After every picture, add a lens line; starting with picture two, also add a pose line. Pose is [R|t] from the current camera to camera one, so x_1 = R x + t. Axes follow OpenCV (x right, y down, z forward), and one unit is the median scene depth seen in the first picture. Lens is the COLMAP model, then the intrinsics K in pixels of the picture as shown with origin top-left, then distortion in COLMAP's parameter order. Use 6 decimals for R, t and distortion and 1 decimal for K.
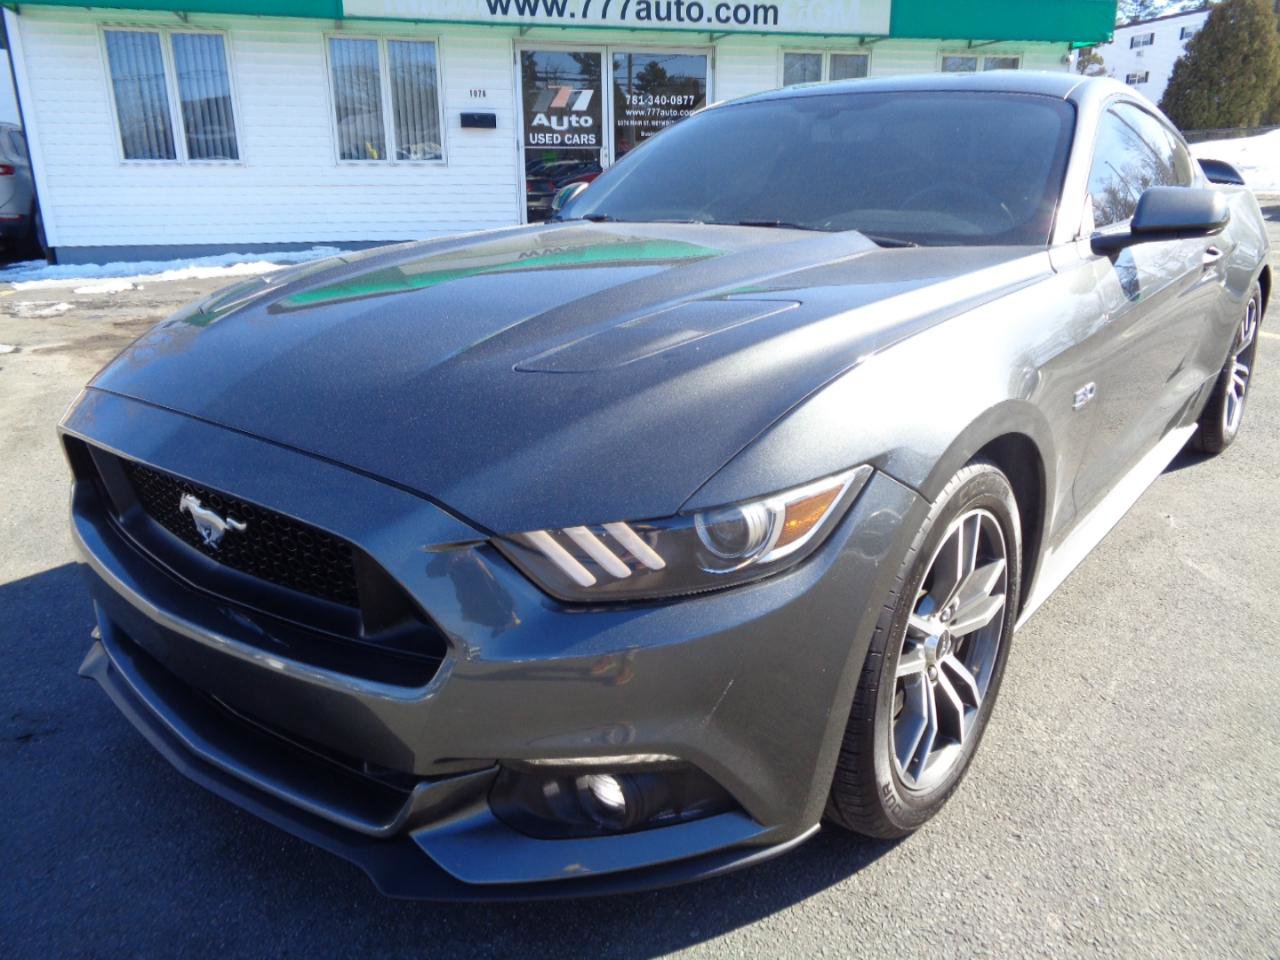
lens RADIAL K [[953.5, 0, 636.8], [0, 953.5, 484.8], [0, 0, 1]] dist [0.032099, -0.002114]
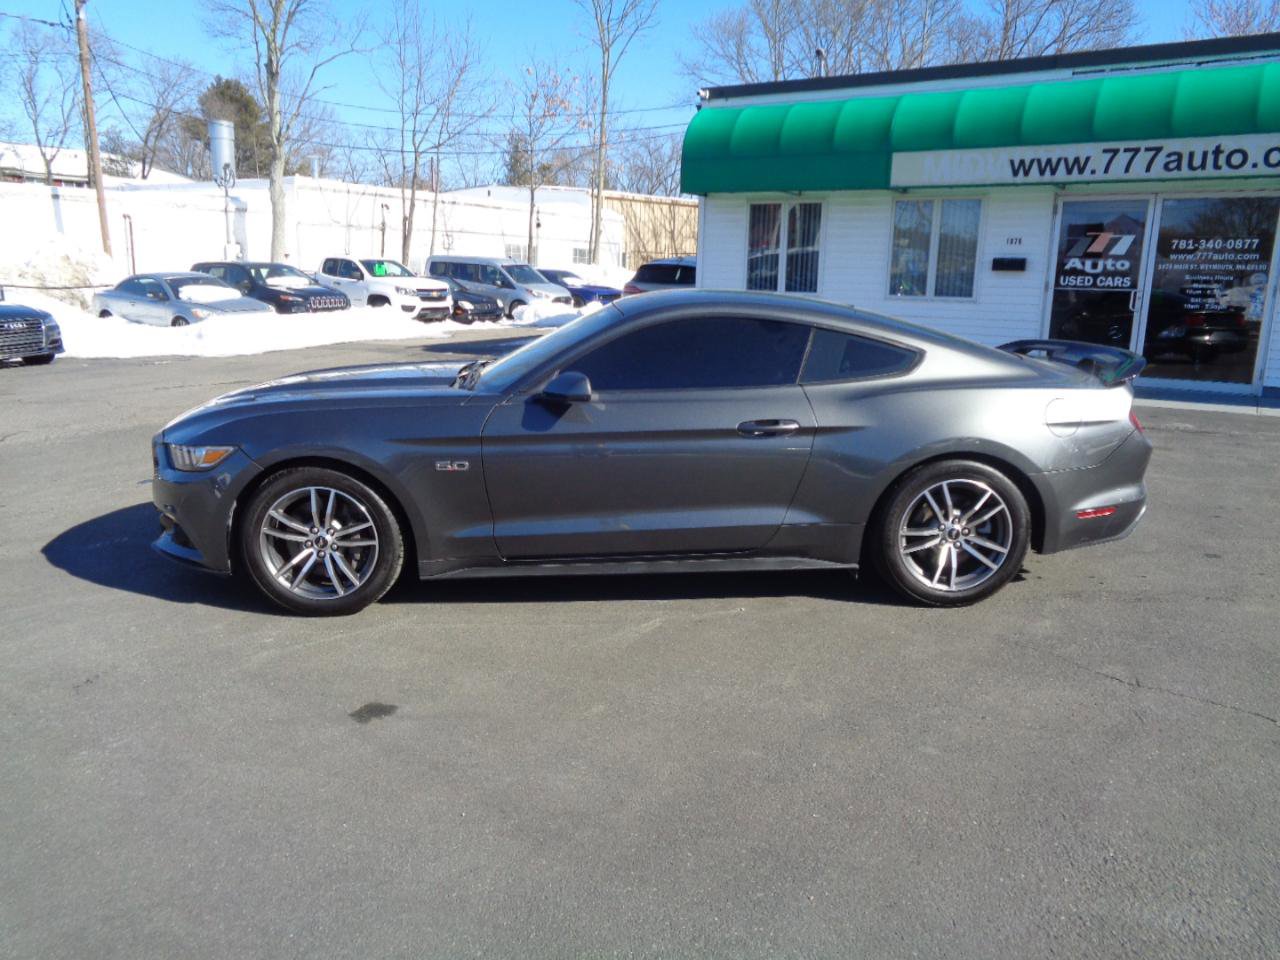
lens RADIAL K [[957.0, 0, 643.3], [0, 957.0, 484.4], [0, 0, 1]] dist [0.004226, 0.004920]
pose [[0.661711, 0.180652, -0.727670, 0.421730], [-0.256322, 0.966567, 0.006873, -0.034304], [0.704584, 0.181970, 0.685893, -0.012389]]
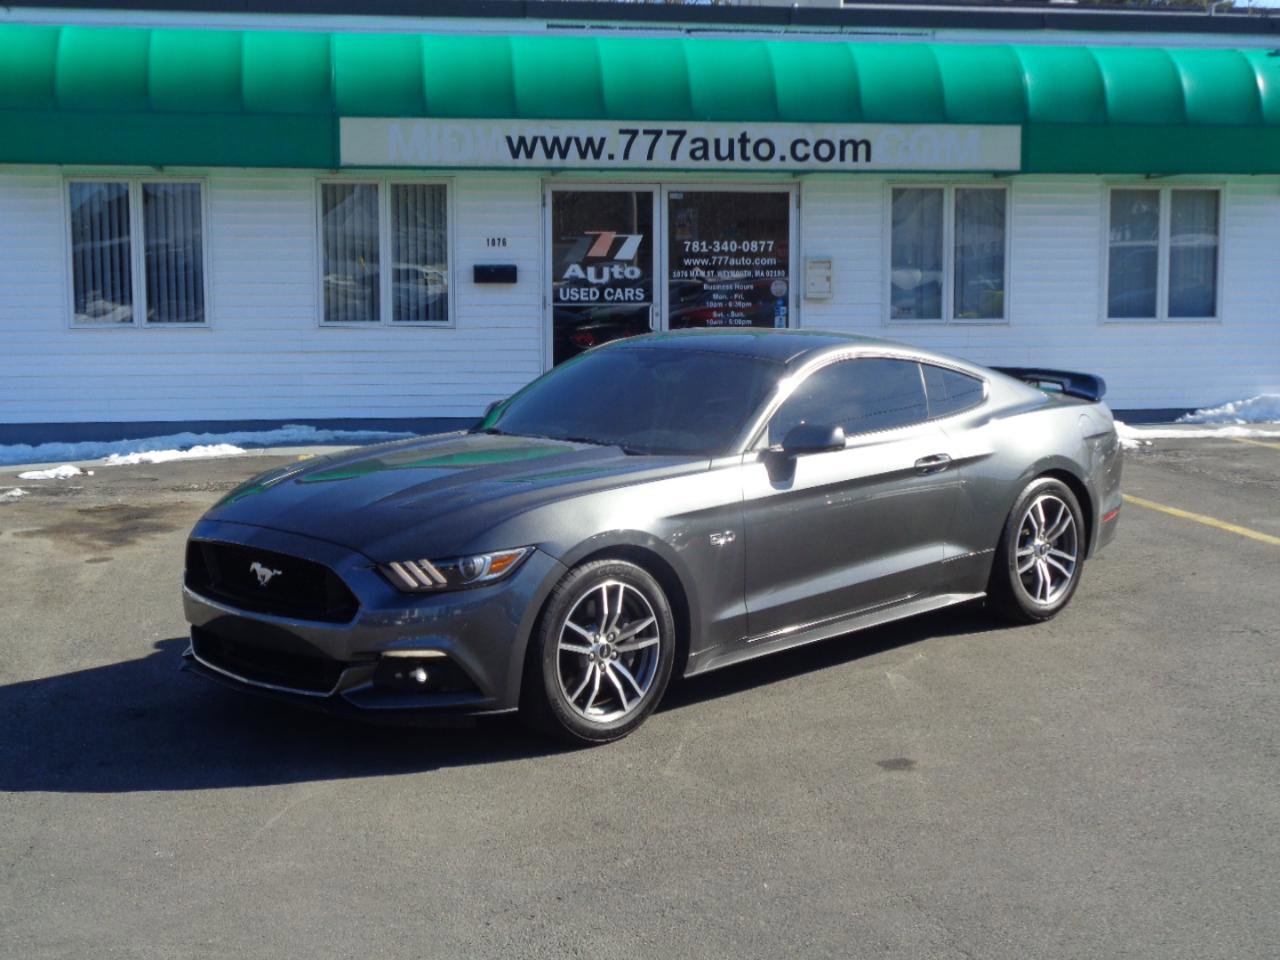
lens RADIAL K [[1816.2, 0, 654.6], [0, 1816.2, 506.2], [0, 0, 1]] dist [0.018582, -0.064610]
pose [[0.994659, 0.016332, -0.101919, 0.129325], [-0.035340, 0.981610, -0.187599, 0.093475], [0.096981, 0.190199, 0.976944, -0.447388]]
